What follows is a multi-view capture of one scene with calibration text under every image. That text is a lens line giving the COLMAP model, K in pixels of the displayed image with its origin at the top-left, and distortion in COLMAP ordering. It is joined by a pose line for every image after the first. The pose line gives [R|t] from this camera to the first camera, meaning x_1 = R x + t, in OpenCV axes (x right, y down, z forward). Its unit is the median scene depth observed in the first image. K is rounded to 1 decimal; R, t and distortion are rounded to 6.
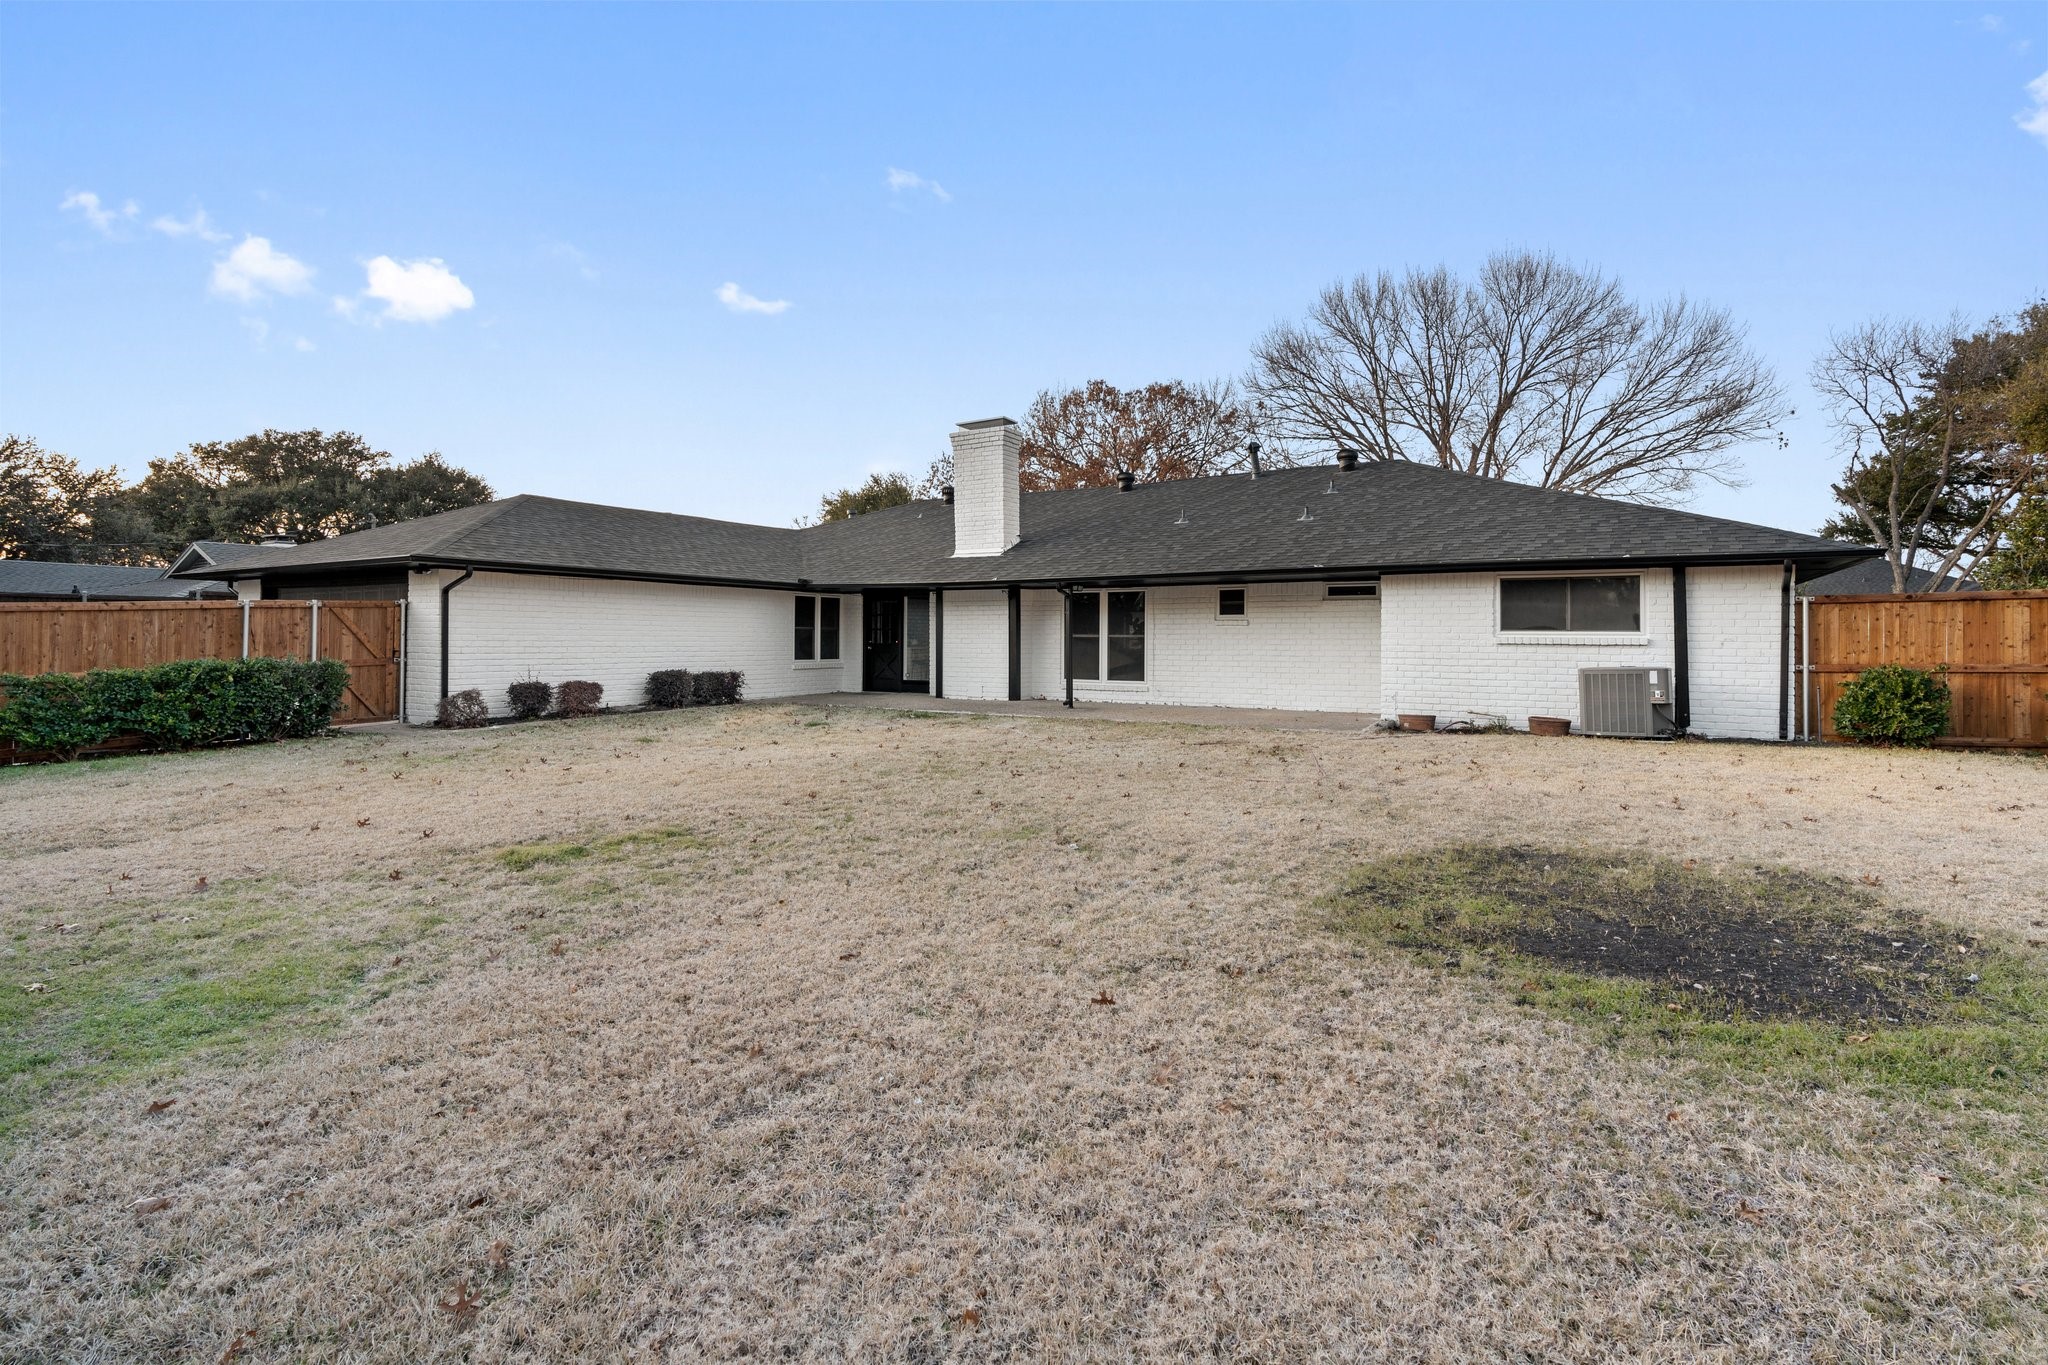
lens RADIAL K [[966.4, 0, 1019.0], [0, 966.4, 631.9], [0, 0, 1]] dist [-0.002865, -0.000252]
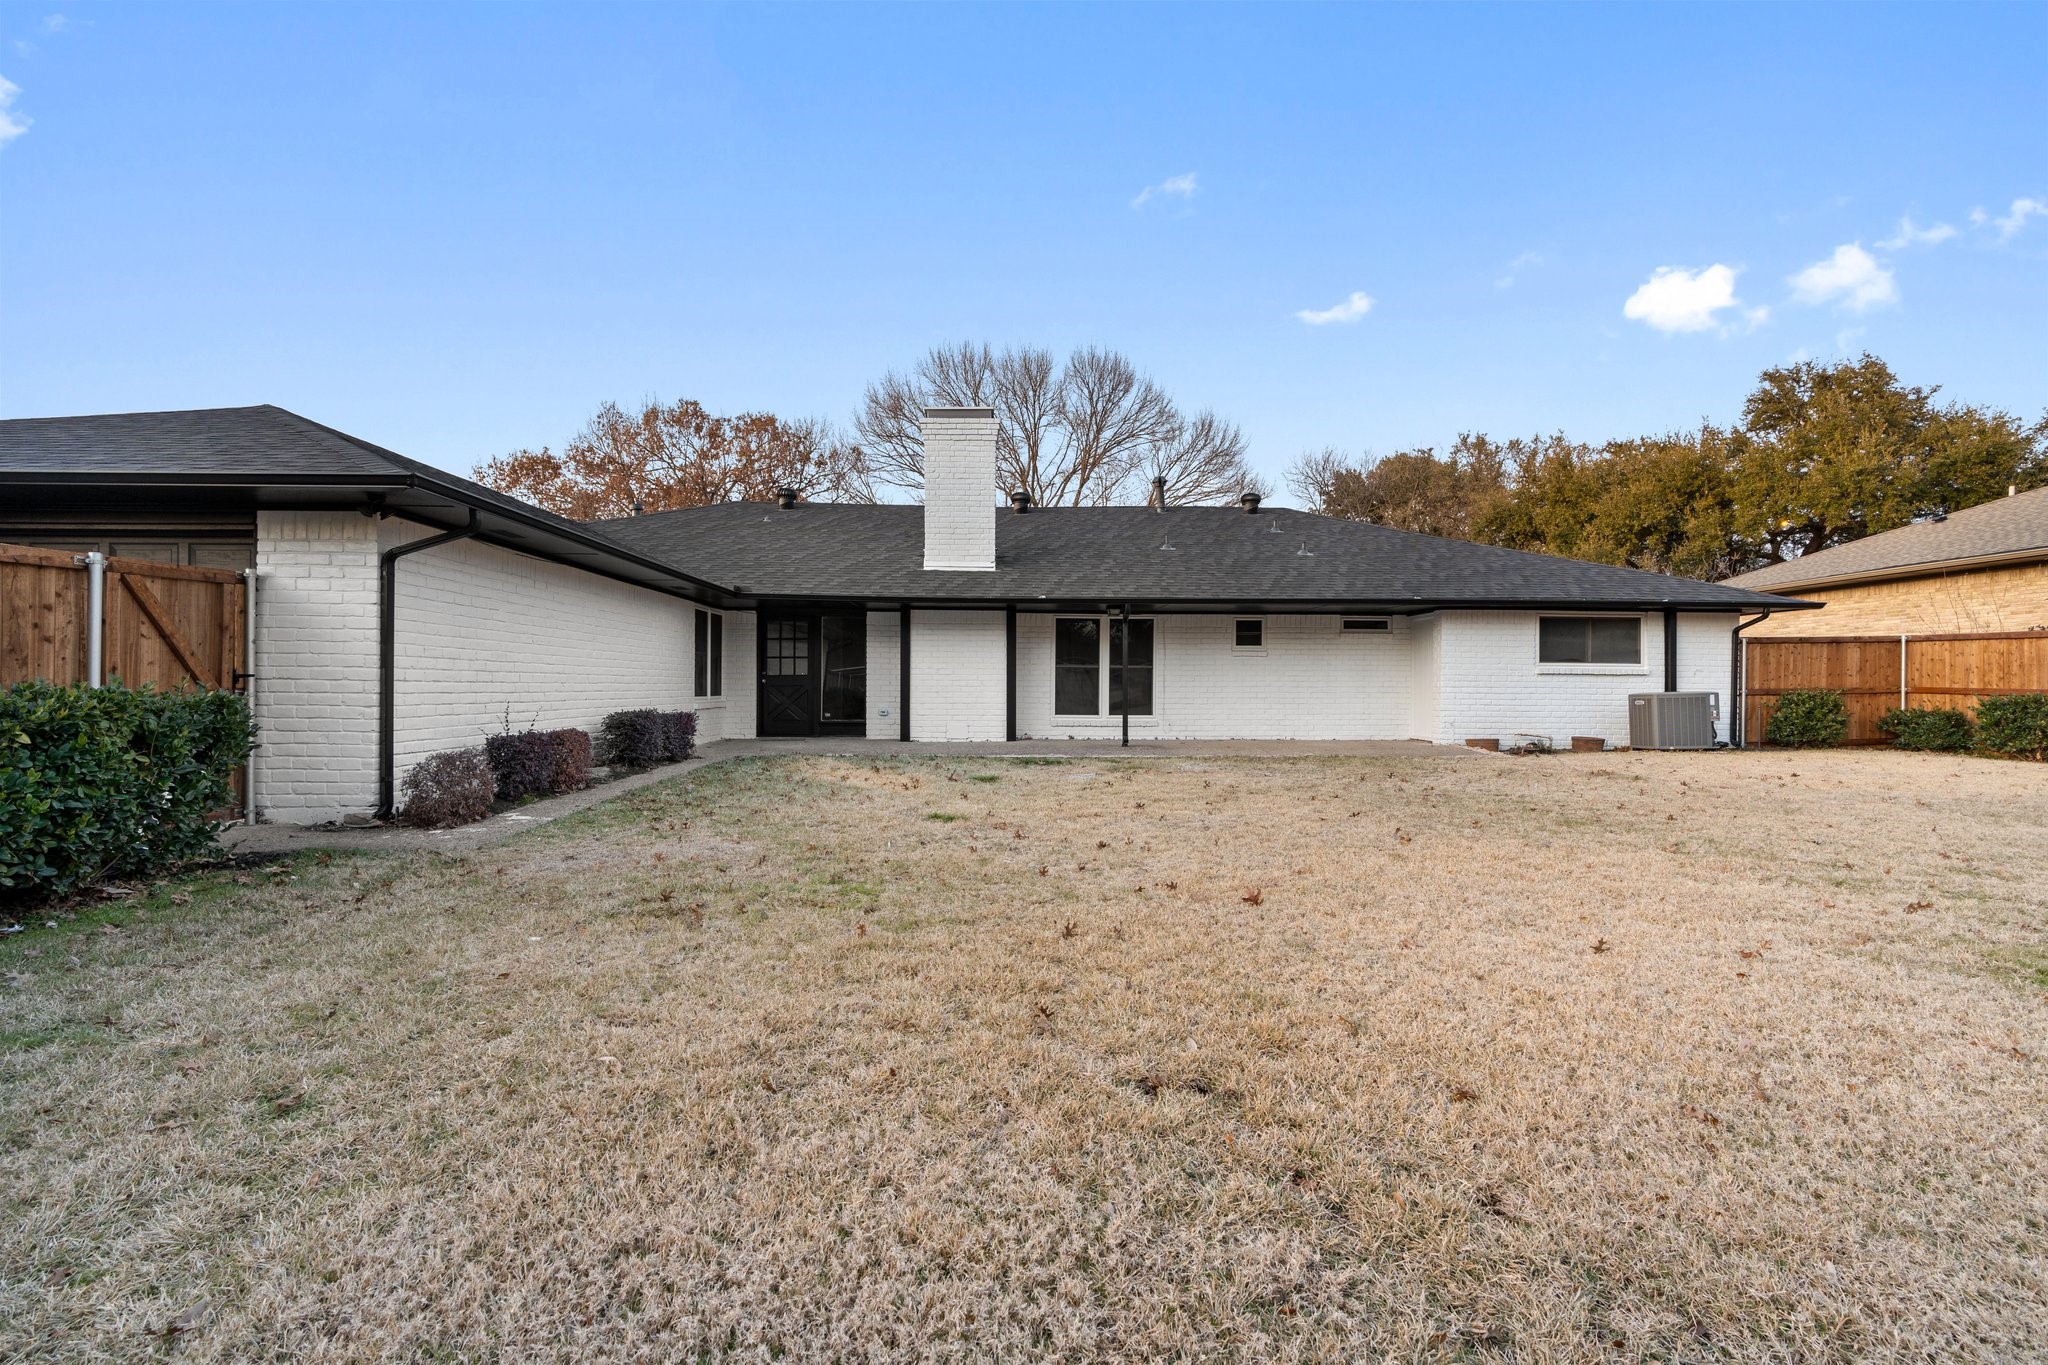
lens RADIAL K [[910.5, 0, 1024.0], [0, 910.5, 682.5], [0, 0, 1]] dist [-0.000699, 0.000091]
pose [[0.838562, 0.001227, 0.544804, -0.448328], [-0.005197, 0.999970, 0.005747, 0.014846], [-0.544781, -0.007651, 0.838543, 0.325365]]
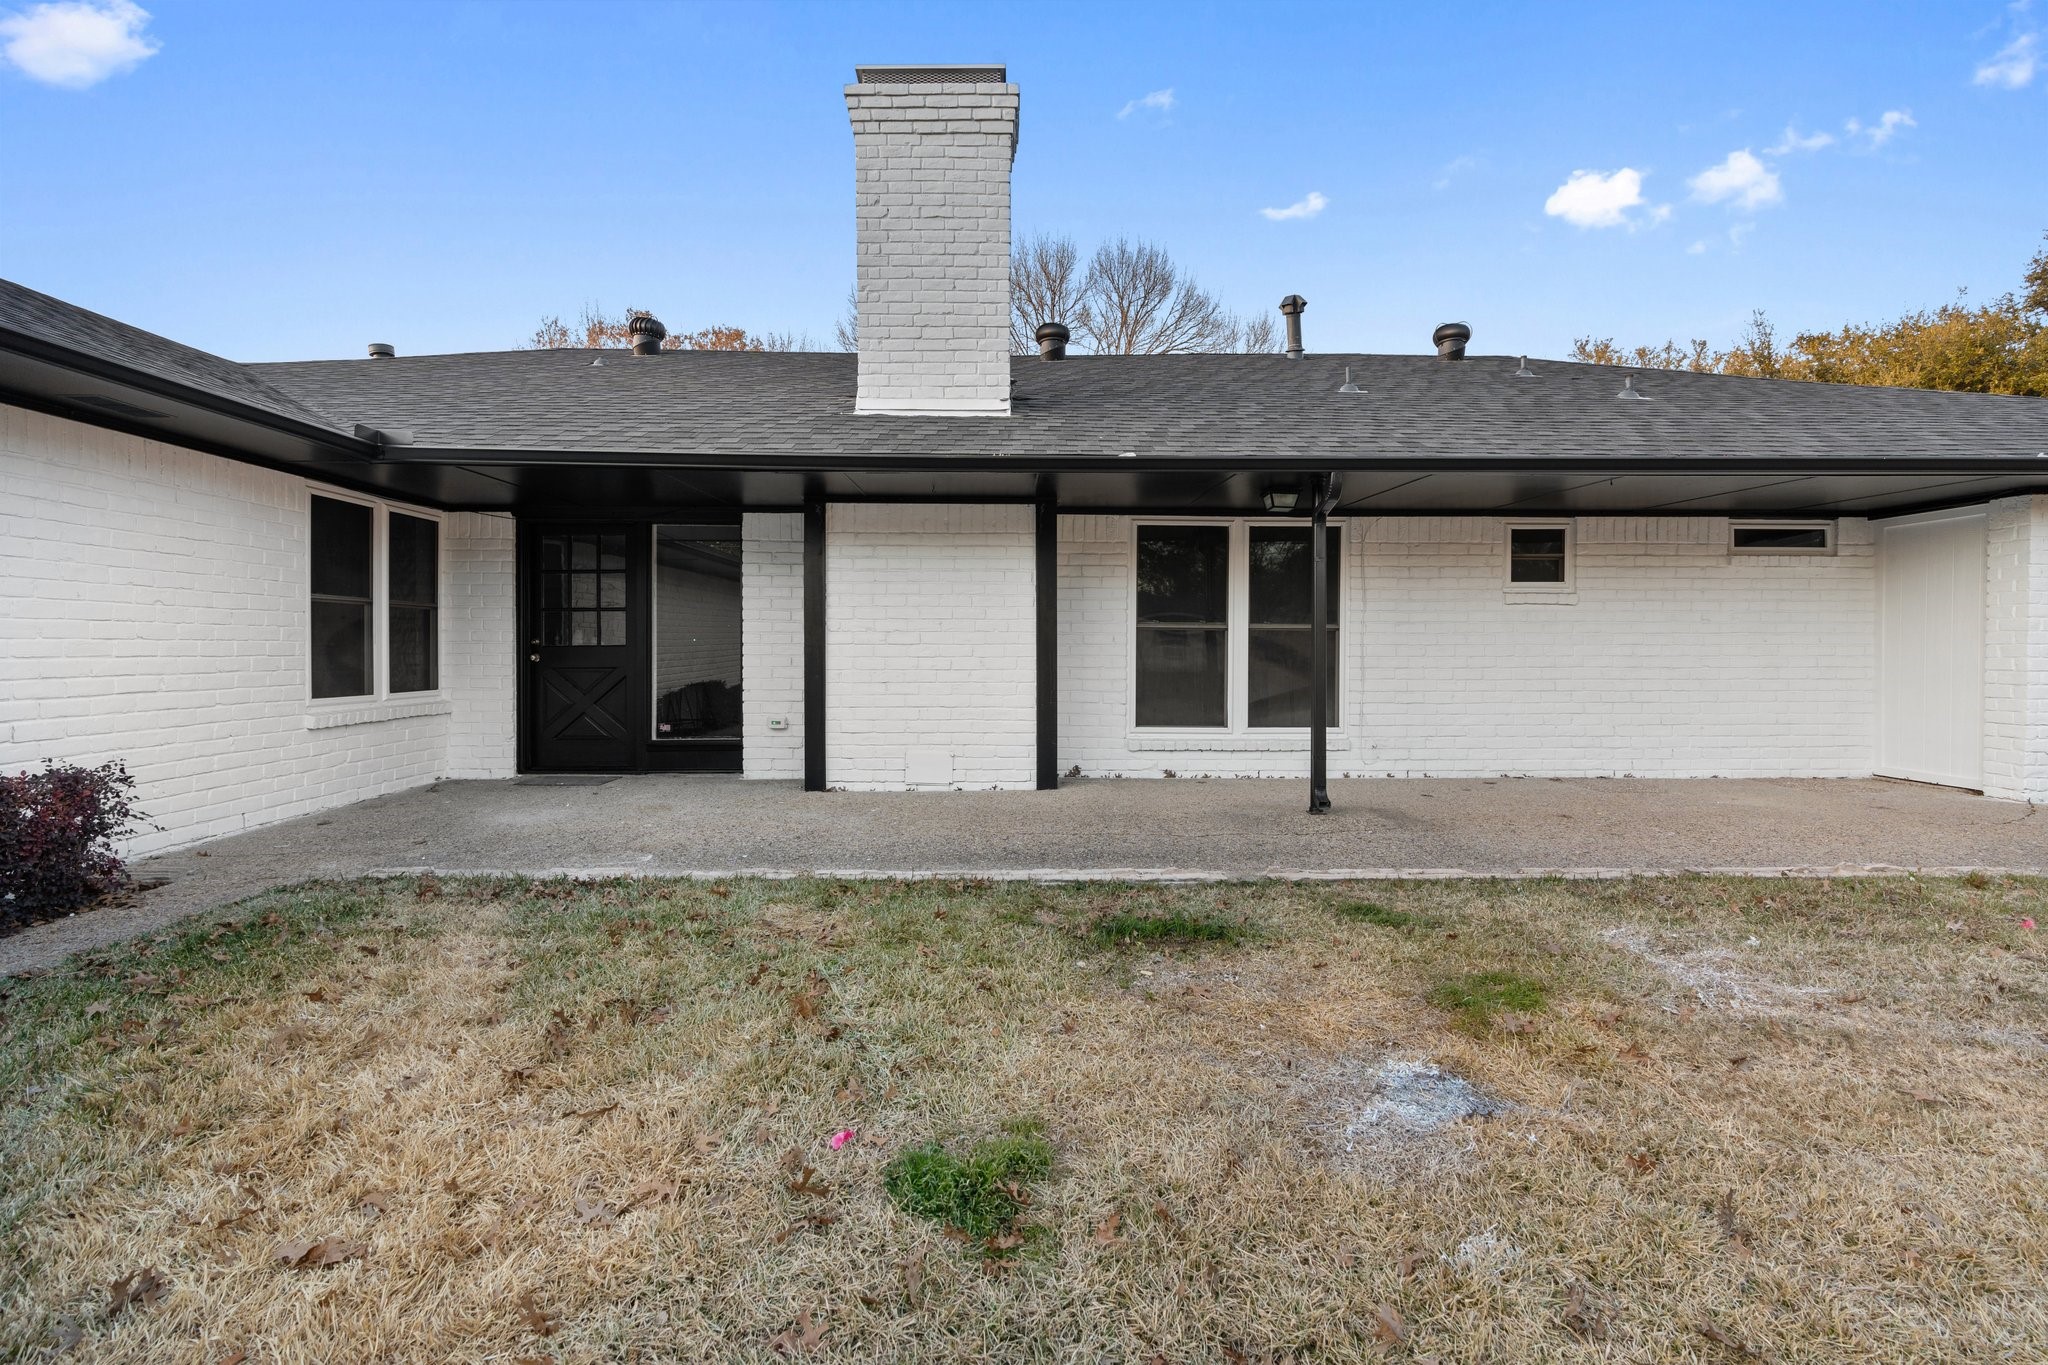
lens RADIAL K [[935.0, 0, 1020.2], [0, 935.0, 648.7], [0, 0, 1]] dist [-0.002460, -0.000156]
pose [[0.846842, -0.002898, 0.531837, -0.223957], [-0.003377, 0.999936, 0.010826, 0.010476], [-0.531834, -0.010963, 0.846778, 0.701212]]
